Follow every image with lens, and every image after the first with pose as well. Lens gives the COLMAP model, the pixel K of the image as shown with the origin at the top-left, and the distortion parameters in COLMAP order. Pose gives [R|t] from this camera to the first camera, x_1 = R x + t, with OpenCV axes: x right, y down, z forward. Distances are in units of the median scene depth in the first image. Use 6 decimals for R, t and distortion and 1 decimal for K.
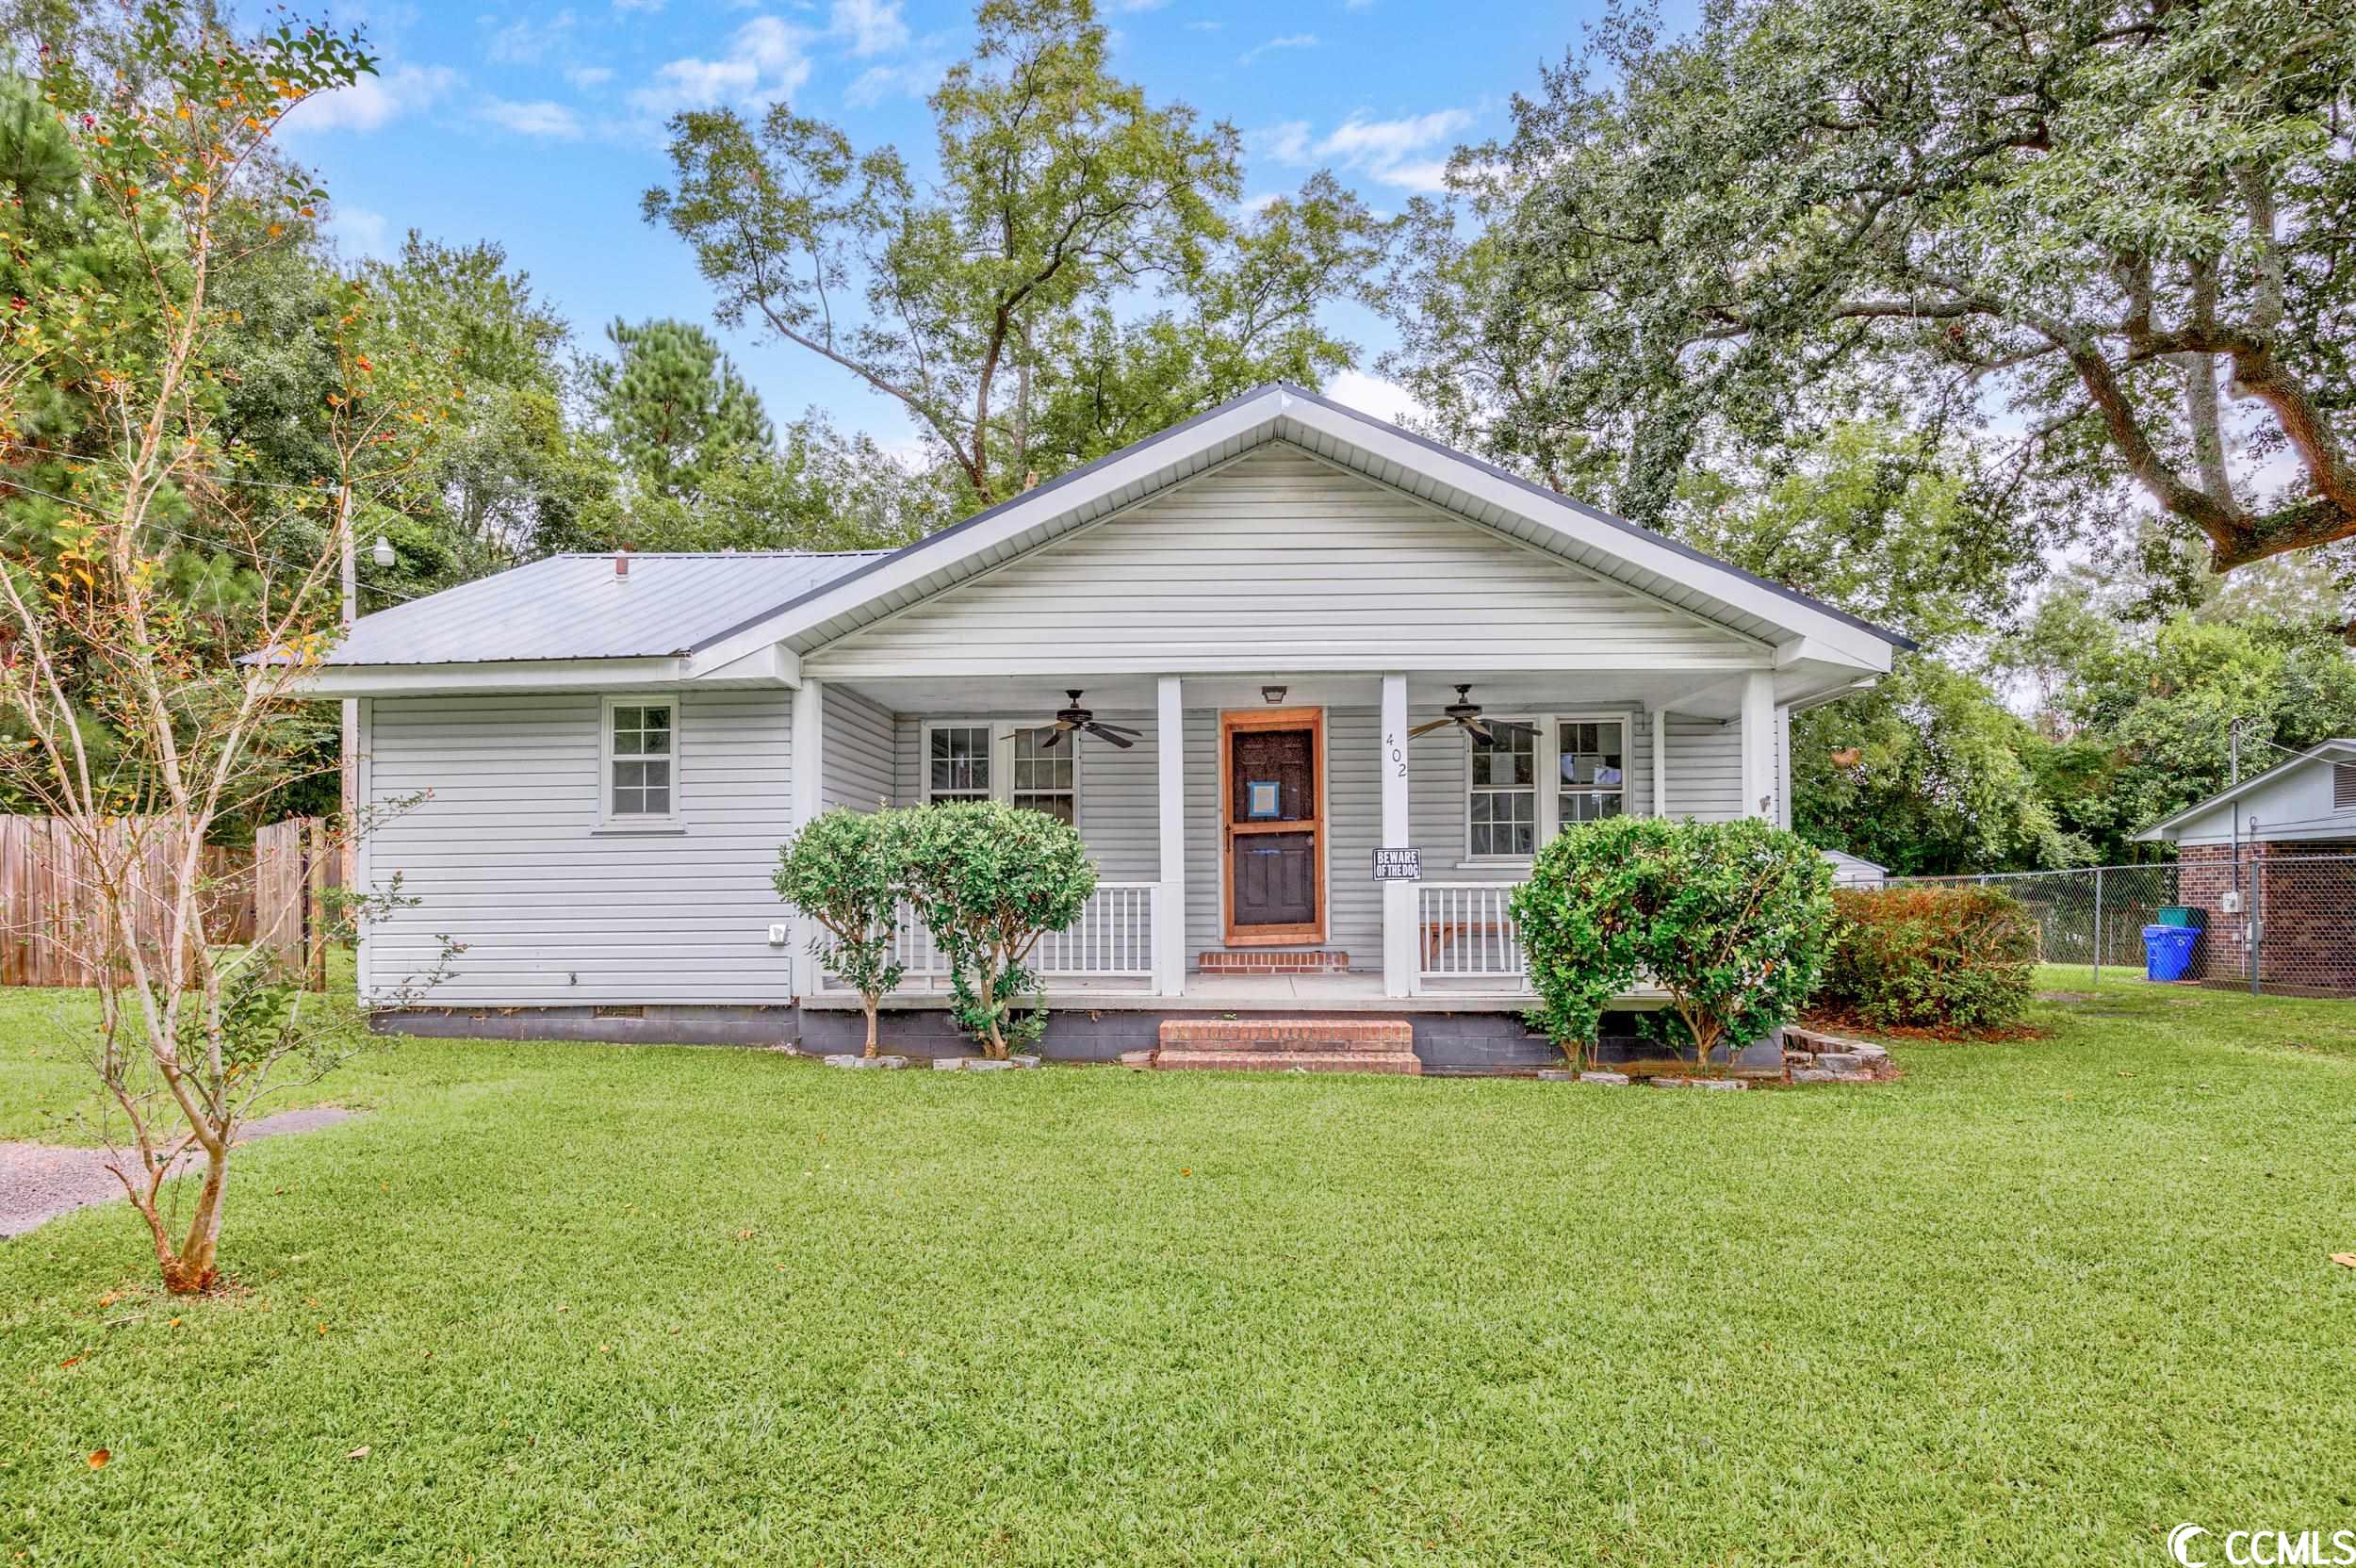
lens RADIAL K [[1219.7, 0, 1177.7], [0, 1219.7, 808.0], [0, 0, 1]] dist [-0.002667, 0.000039]
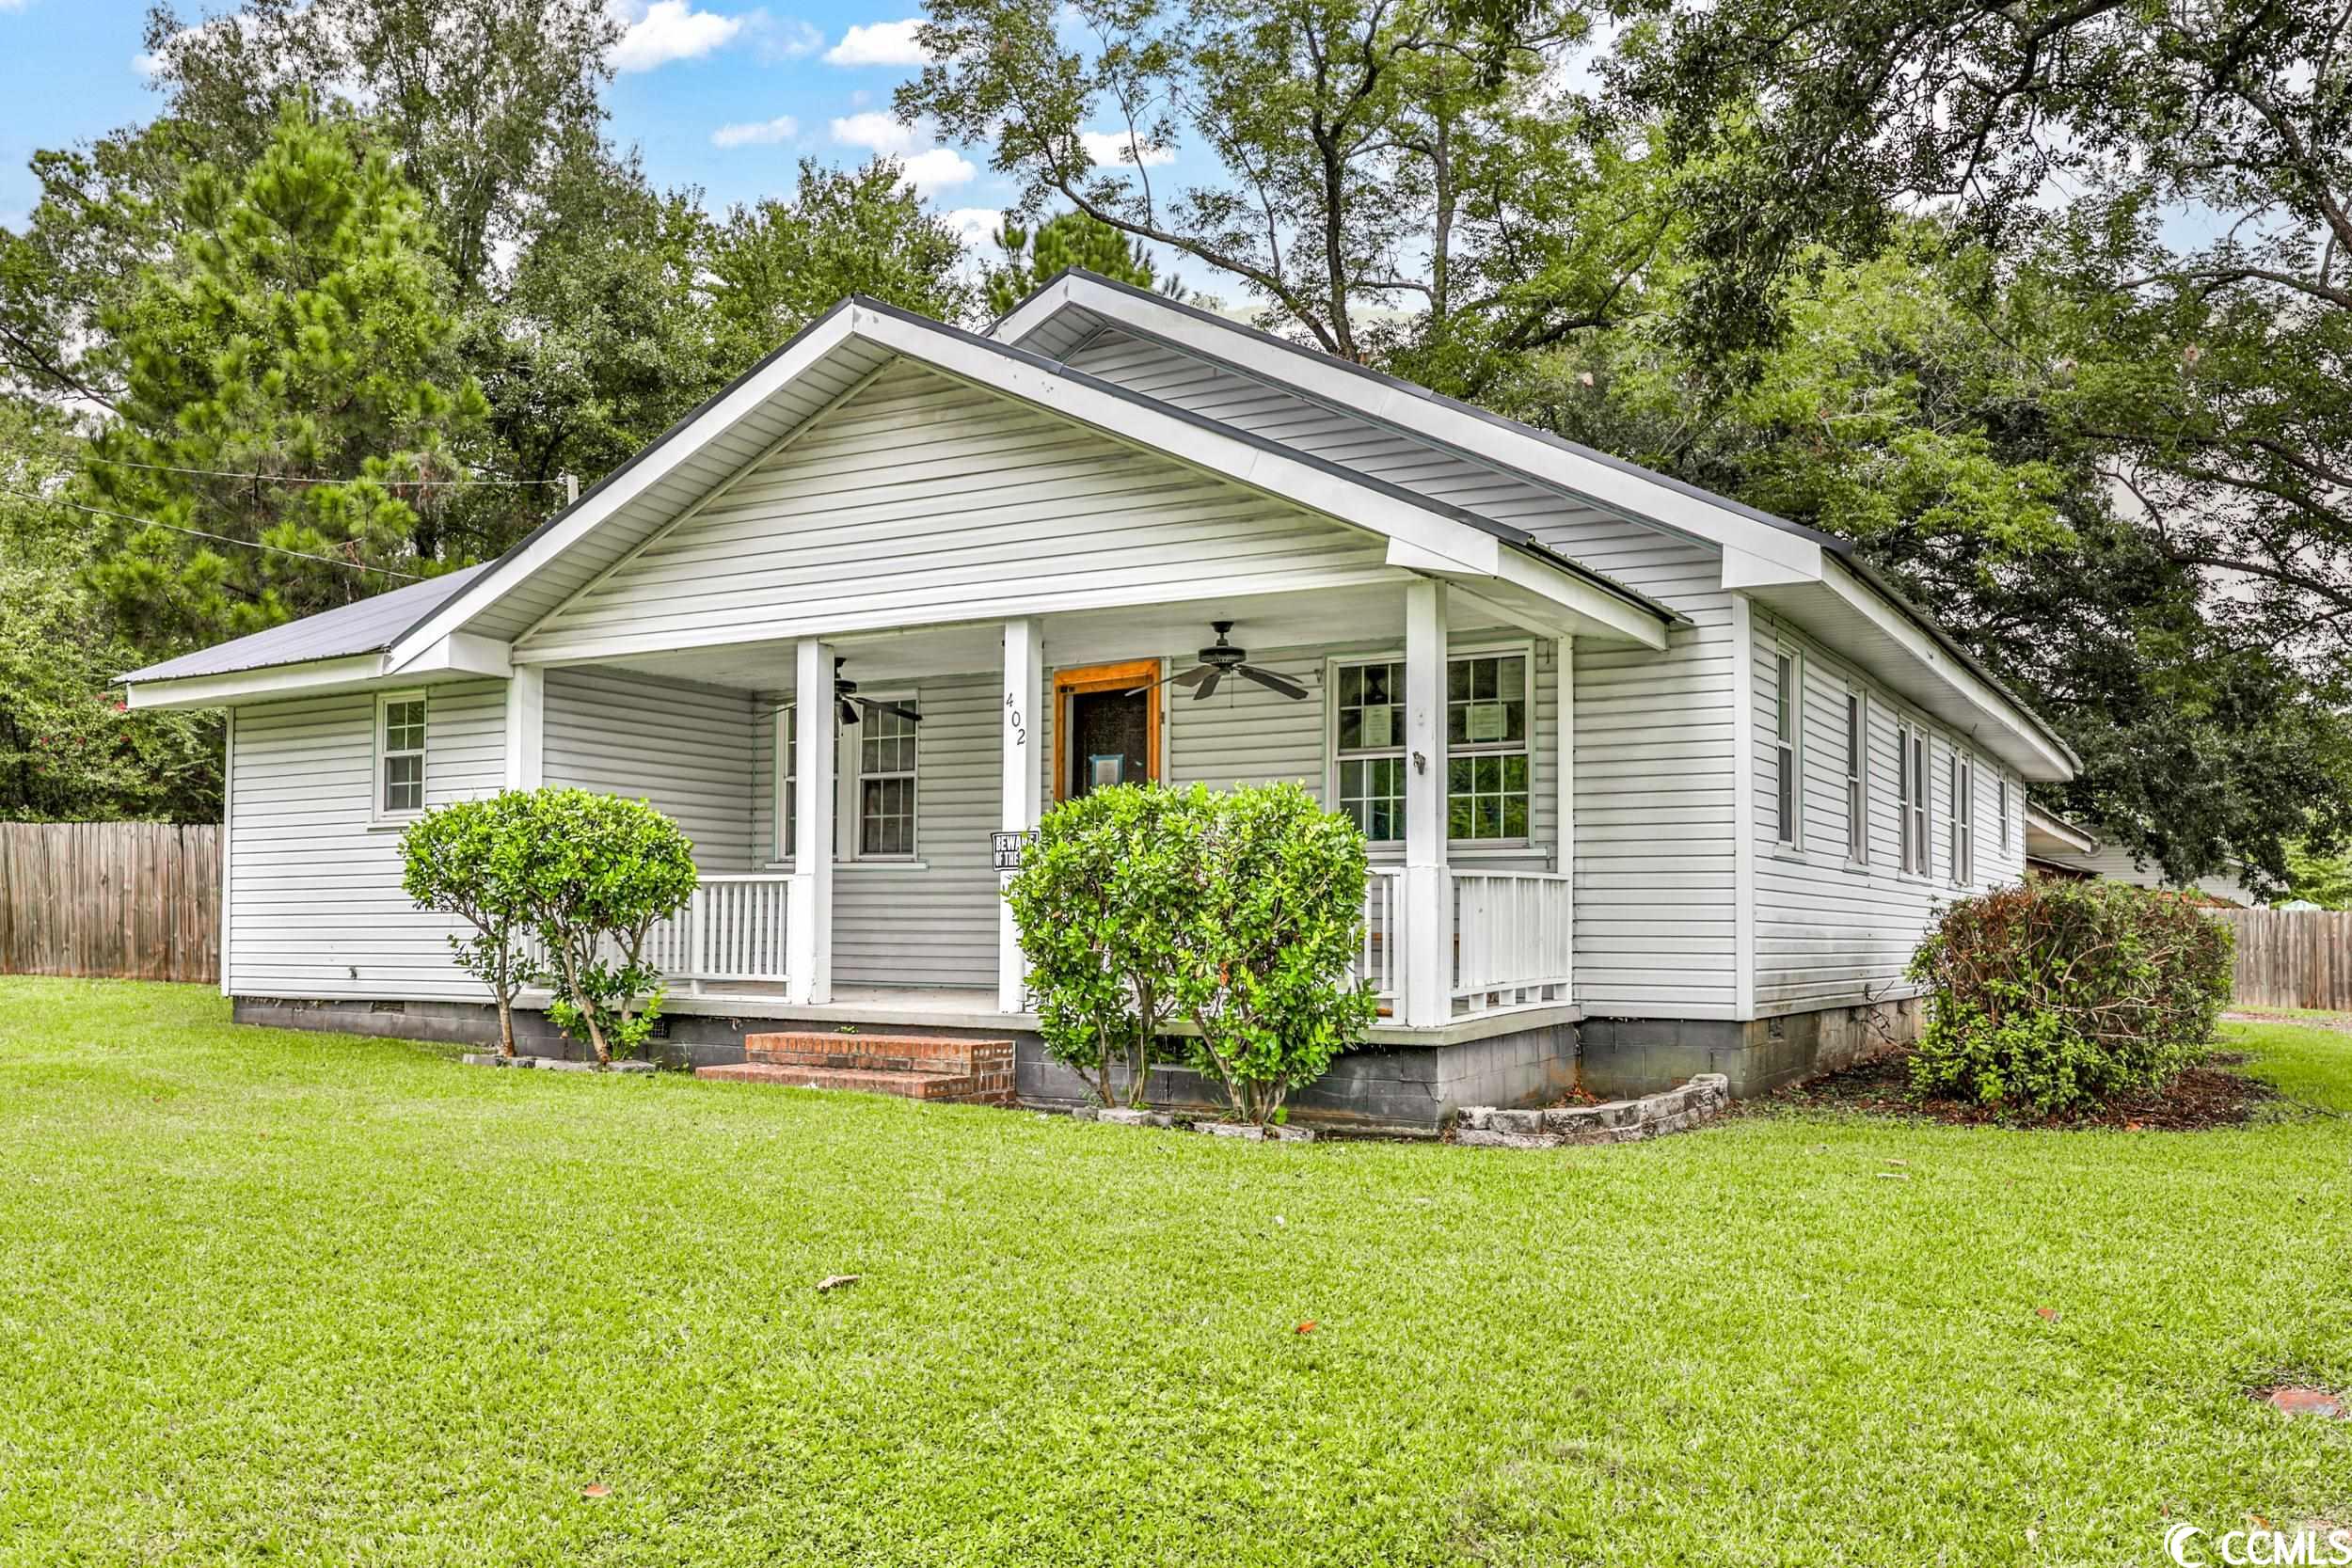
lens RADIAL K [[1709.3, 0, 1176.0], [0, 1709.3, 784.0], [0, 0, 1]] dist [0.036856, -0.000437]
pose [[0.895973, -0.026953, -0.443290, 0.761114], [0.022083, 0.999626, -0.016147, 0.020900], [0.443559, 0.004678, 0.896233, 0.013460]]
